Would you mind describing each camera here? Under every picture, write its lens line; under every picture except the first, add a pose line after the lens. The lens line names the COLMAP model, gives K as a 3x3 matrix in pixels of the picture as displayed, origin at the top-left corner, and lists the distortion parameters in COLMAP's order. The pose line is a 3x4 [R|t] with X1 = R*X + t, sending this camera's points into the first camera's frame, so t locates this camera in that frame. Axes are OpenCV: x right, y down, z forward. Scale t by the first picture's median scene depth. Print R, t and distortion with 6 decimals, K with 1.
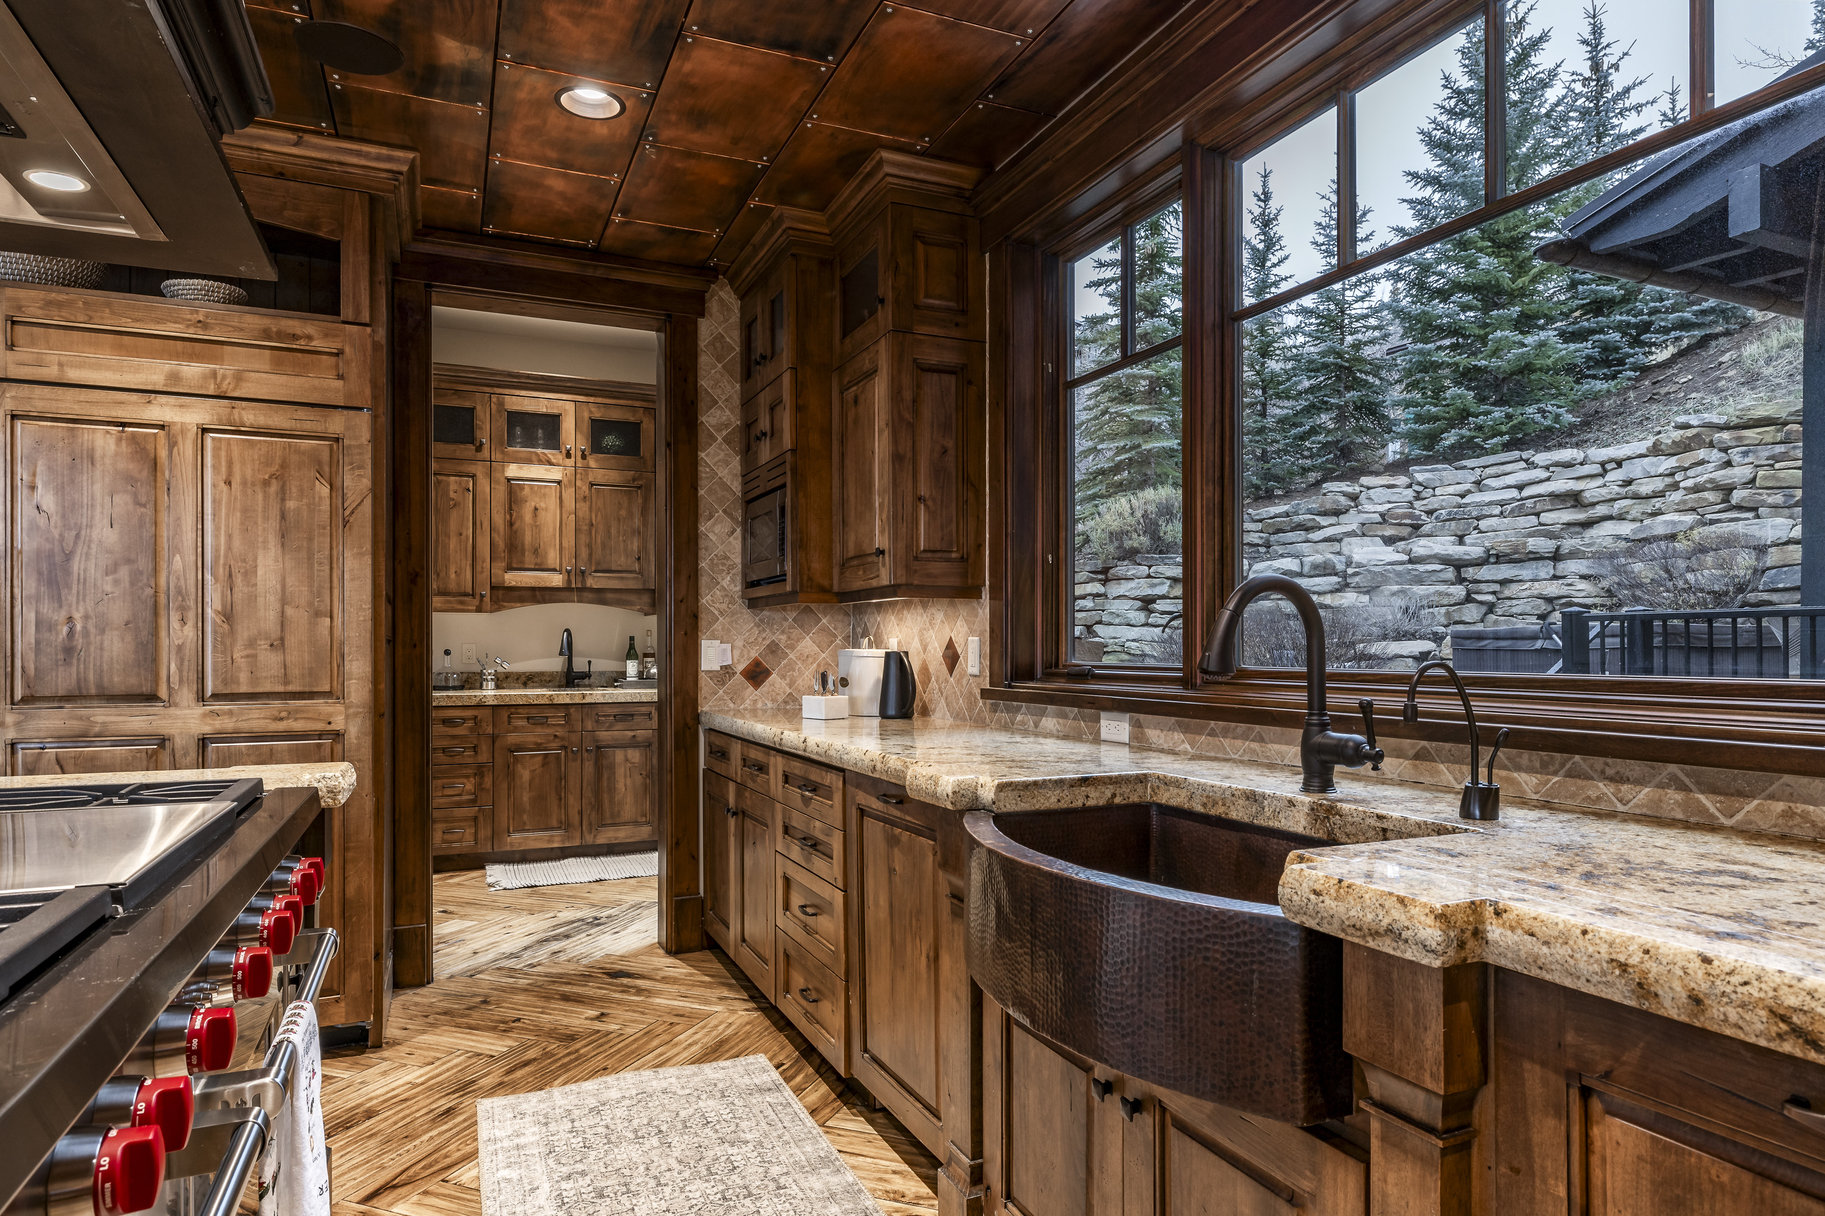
lens RADIAL K [[1032.0, 0, 914.0], [0, 1032.0, 648.9], [0, 0, 1]] dist [-0.000235, 0.000120]
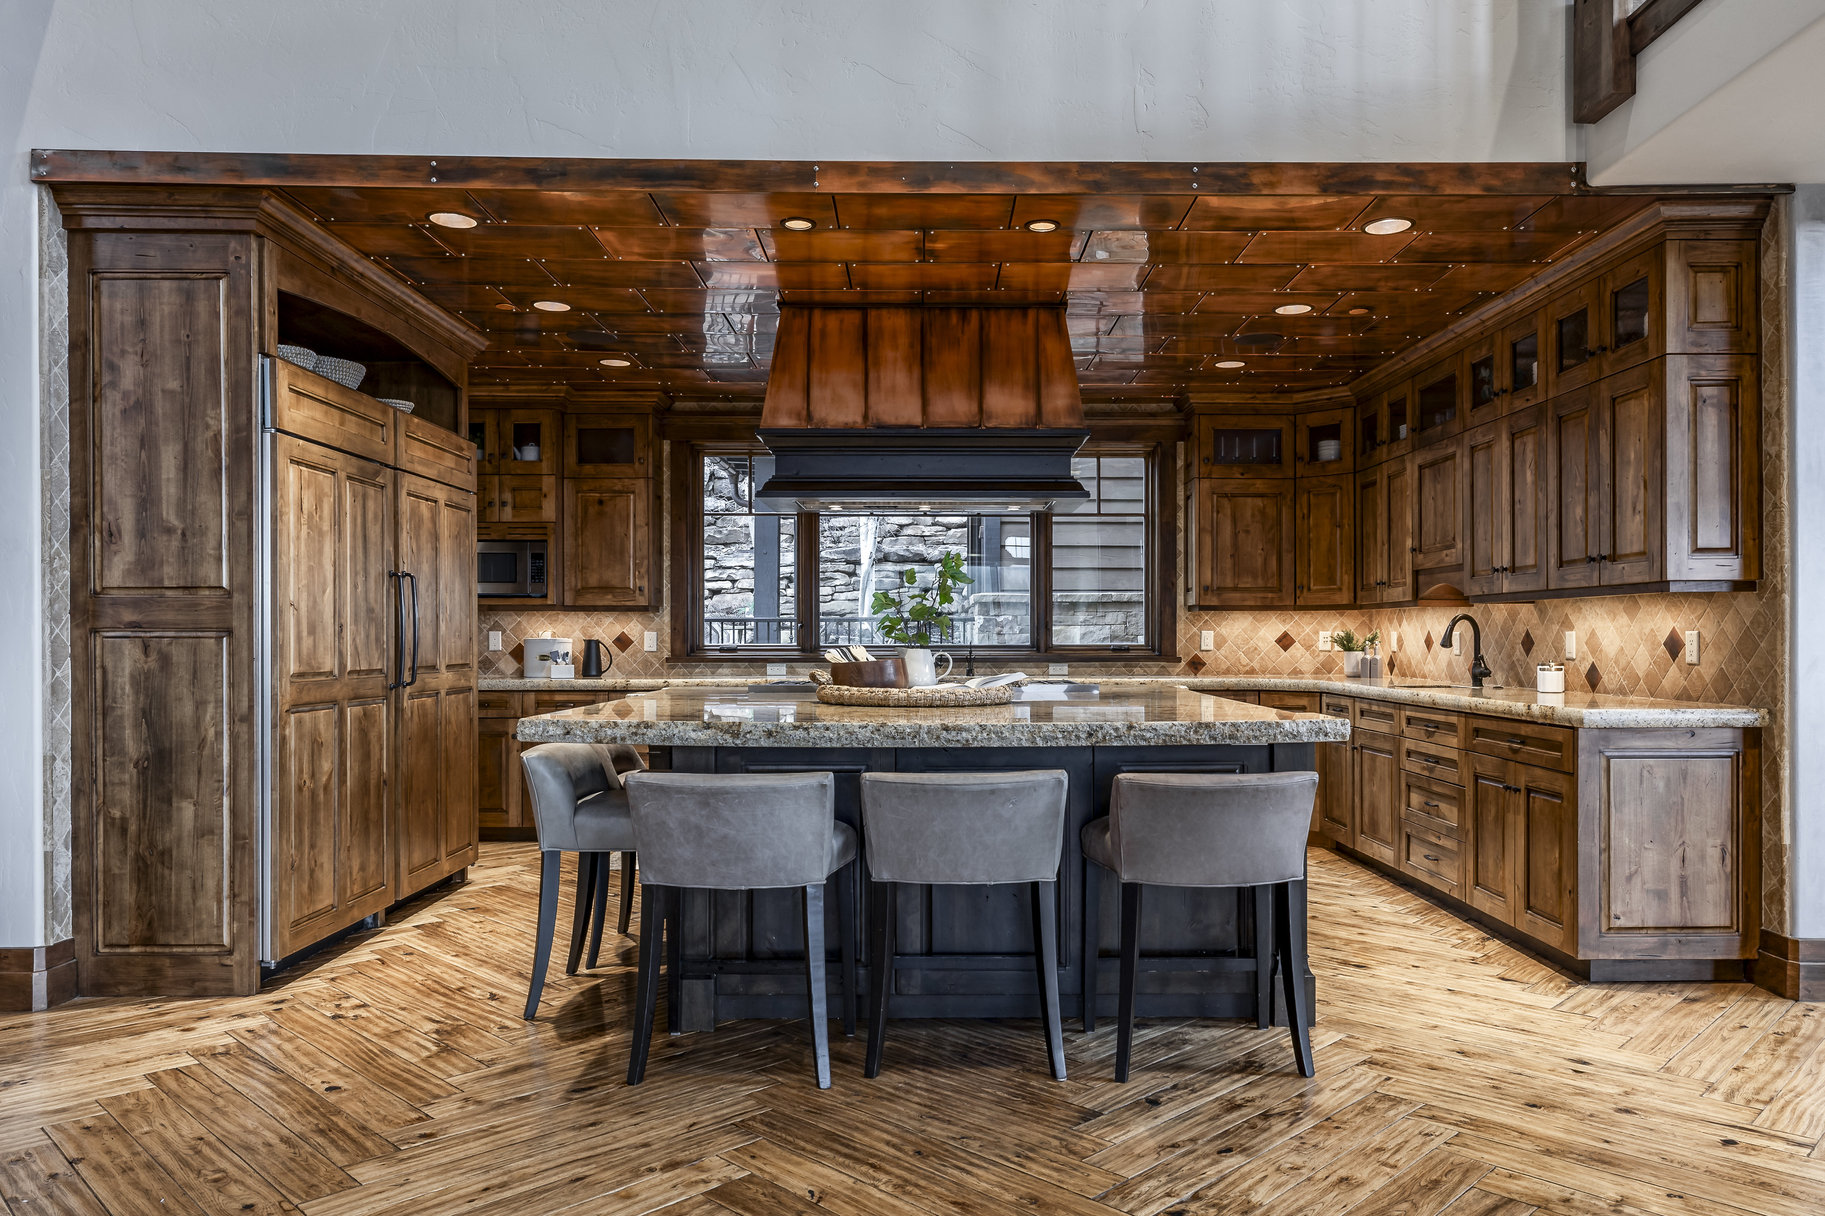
lens RADIAL K [[1242.2, 0, 916.7], [0, 1242.2, 640.4], [0, 0, 1]] dist [0.003457, 0.002063]
pose [[0.411498, -0.001566, 0.911409, -0.557861], [0.000054, 0.999999, 0.001694, 0.000339], [-0.911411, -0.000648, 0.411497, -0.127680]]
